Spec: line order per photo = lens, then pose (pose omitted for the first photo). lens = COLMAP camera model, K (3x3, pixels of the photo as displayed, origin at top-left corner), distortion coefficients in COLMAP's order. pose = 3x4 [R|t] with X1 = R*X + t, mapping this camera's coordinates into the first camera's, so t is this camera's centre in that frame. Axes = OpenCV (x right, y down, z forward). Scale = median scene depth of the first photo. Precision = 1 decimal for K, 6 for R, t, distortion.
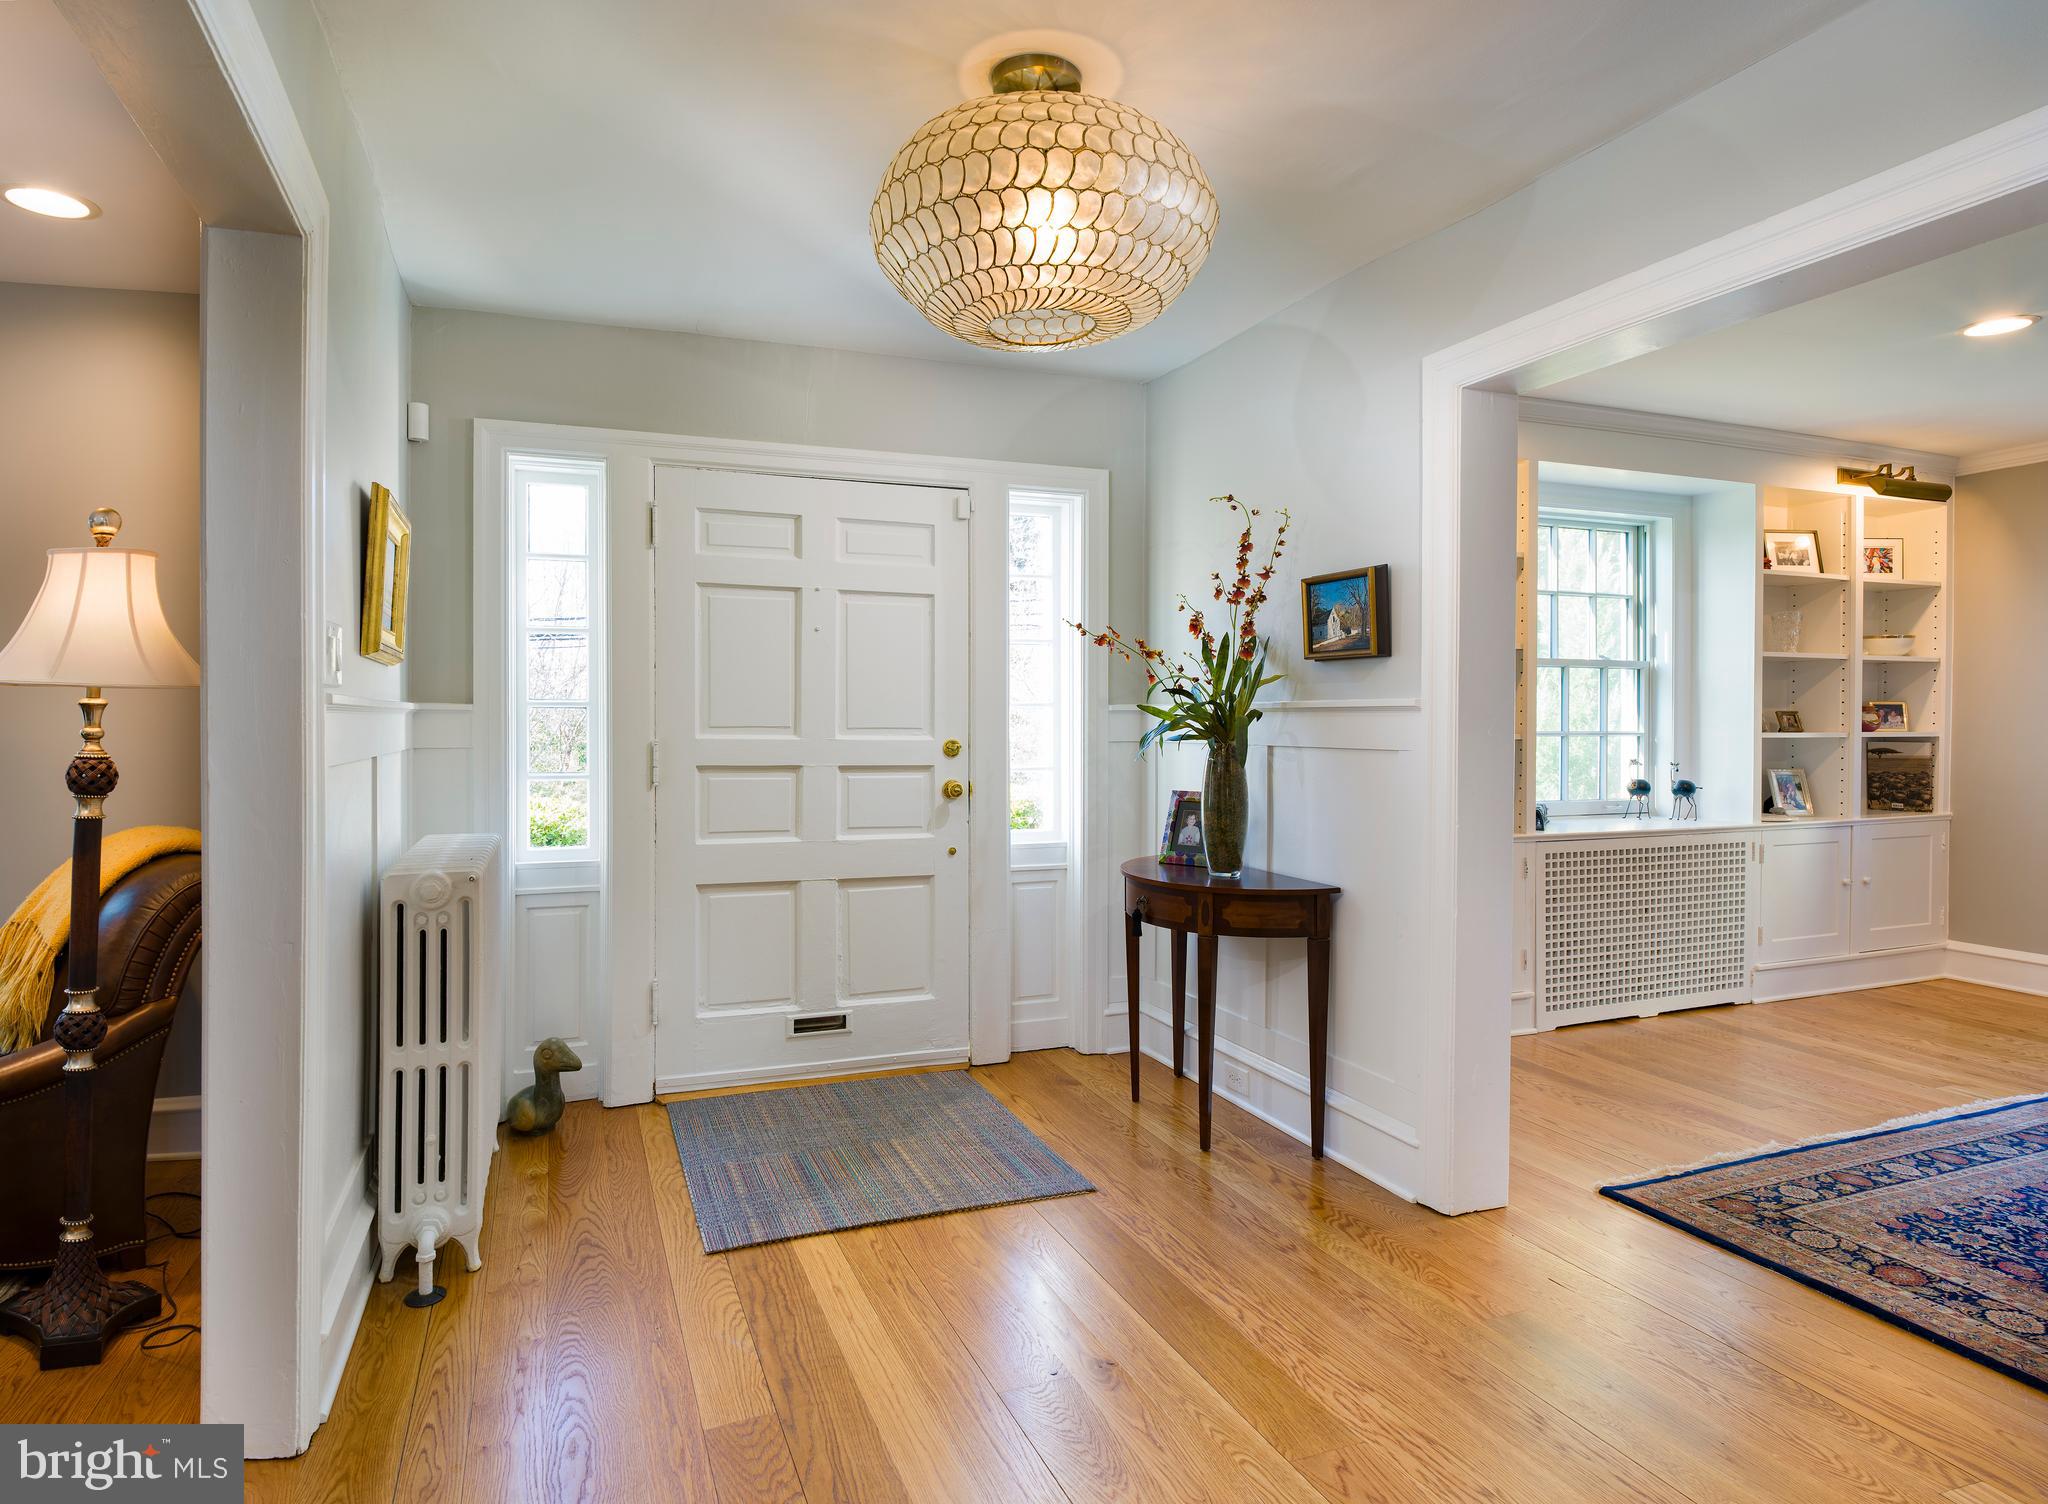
lens RADIAL K [[1083.5, 0, 1018.3], [0, 1083.5, 702.2], [0, 0, 1]] dist [0.026500, -0.000358]
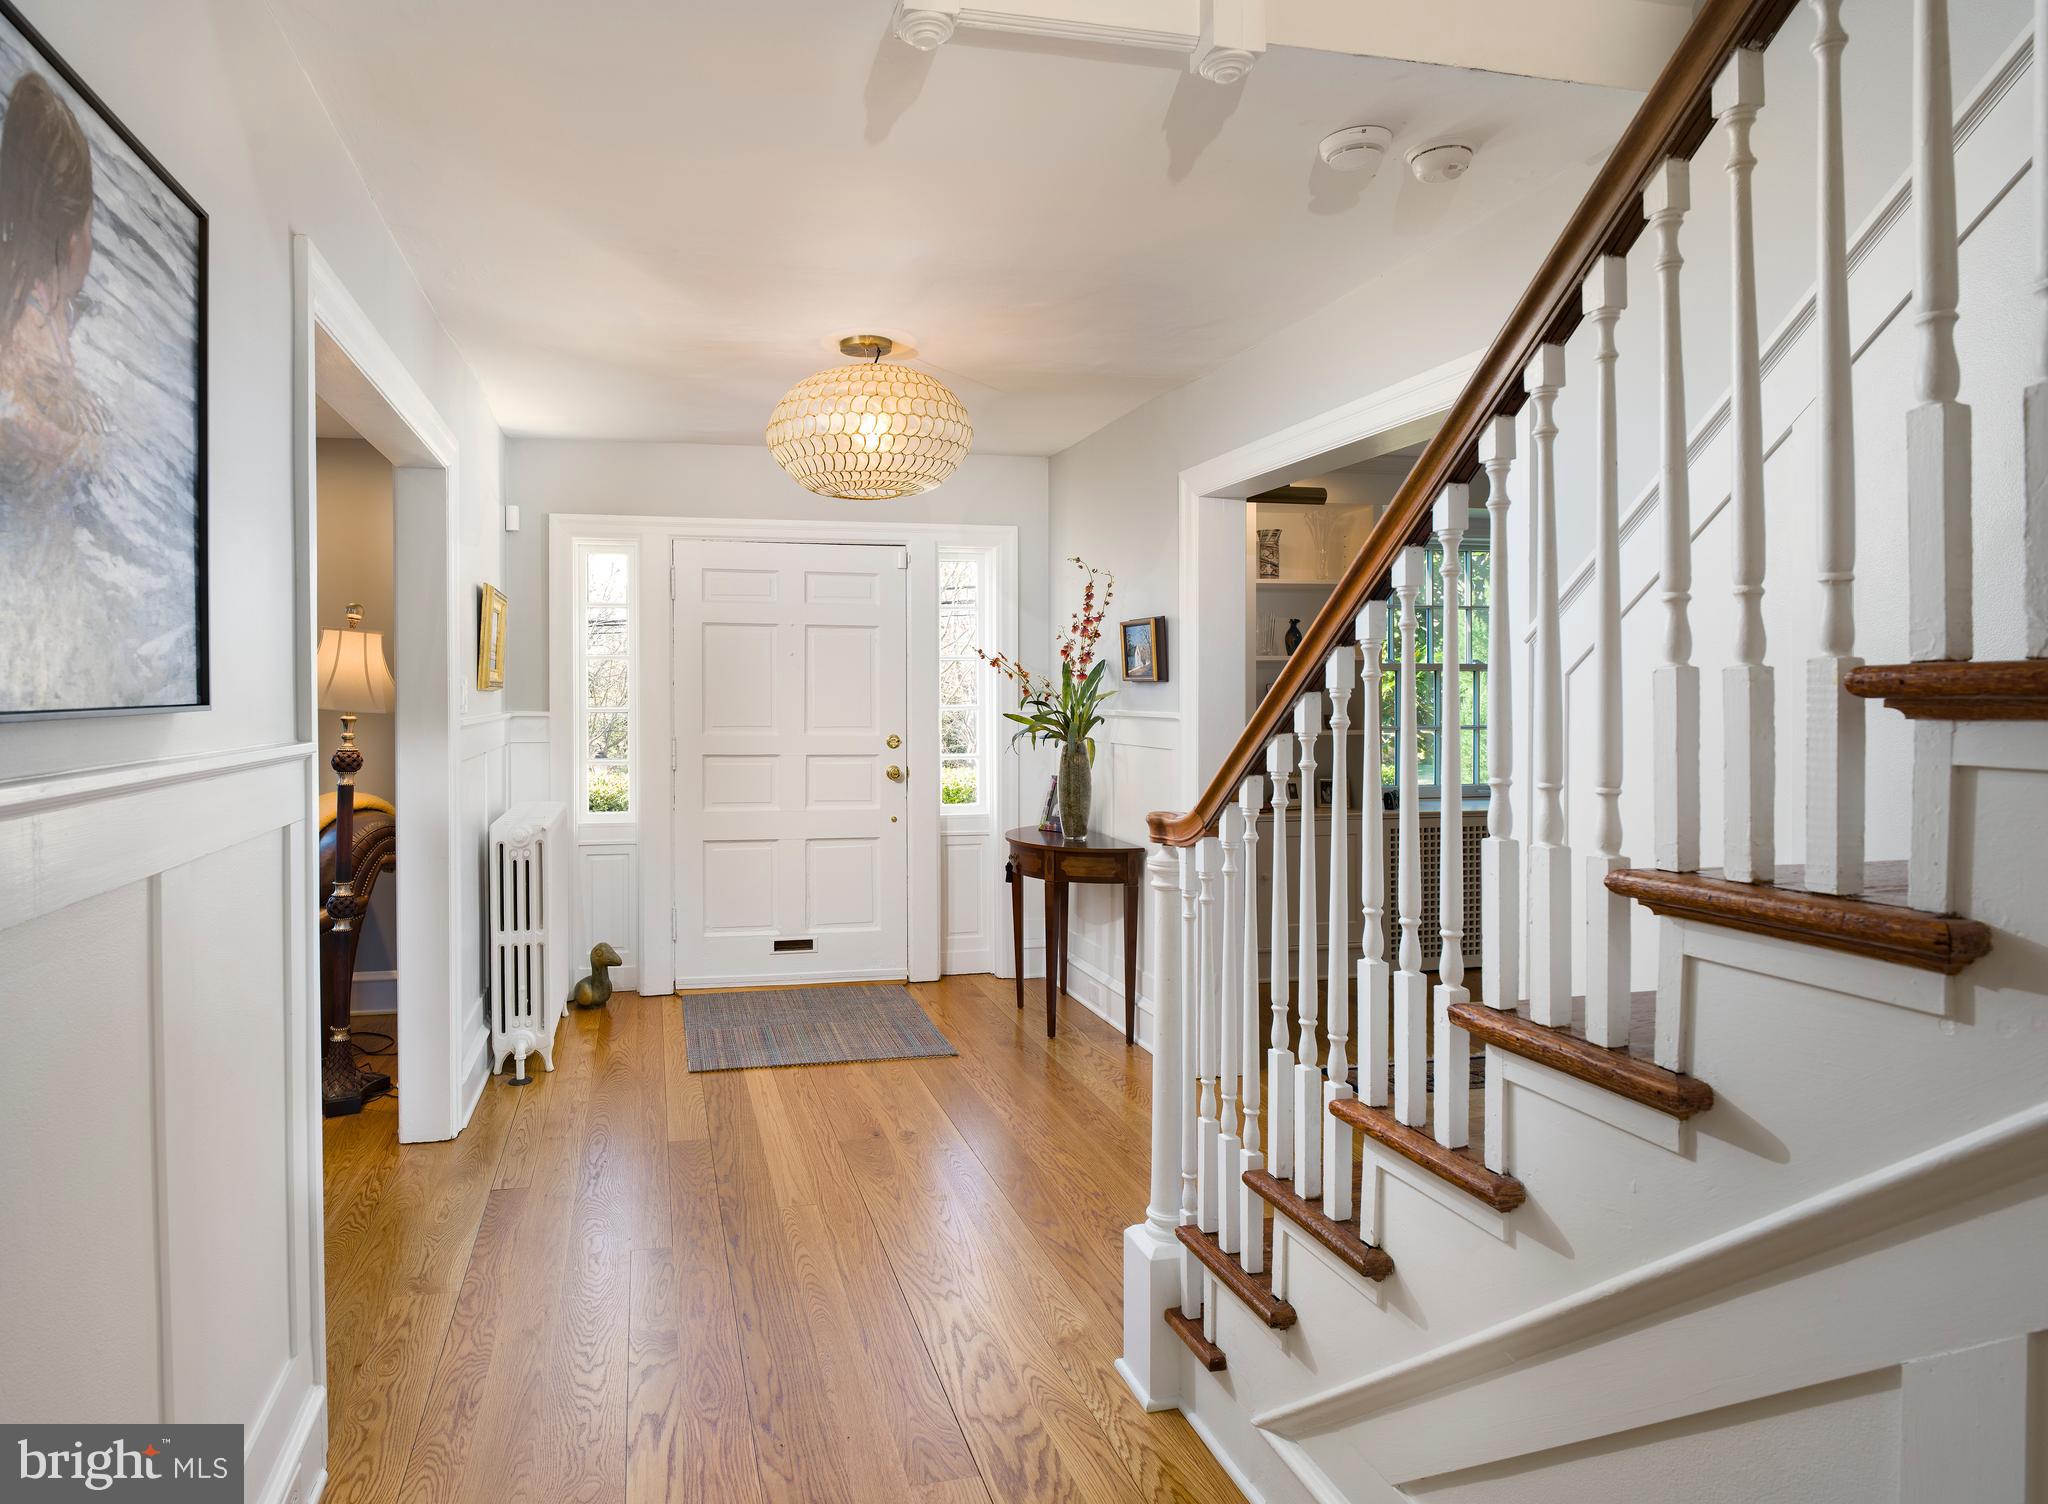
lens RADIAL K [[1233.8, 0, 1025.6], [0, 1233.8, 677.1], [0, 0, 1]] dist [-0.018068, -0.000452]
pose [[0.993143, 0.001172, -0.116898, 0.325226], [0.000501, 0.999898, 0.014284, -0.067519], [0.116903, -0.014244, 0.993041, -0.554696]]
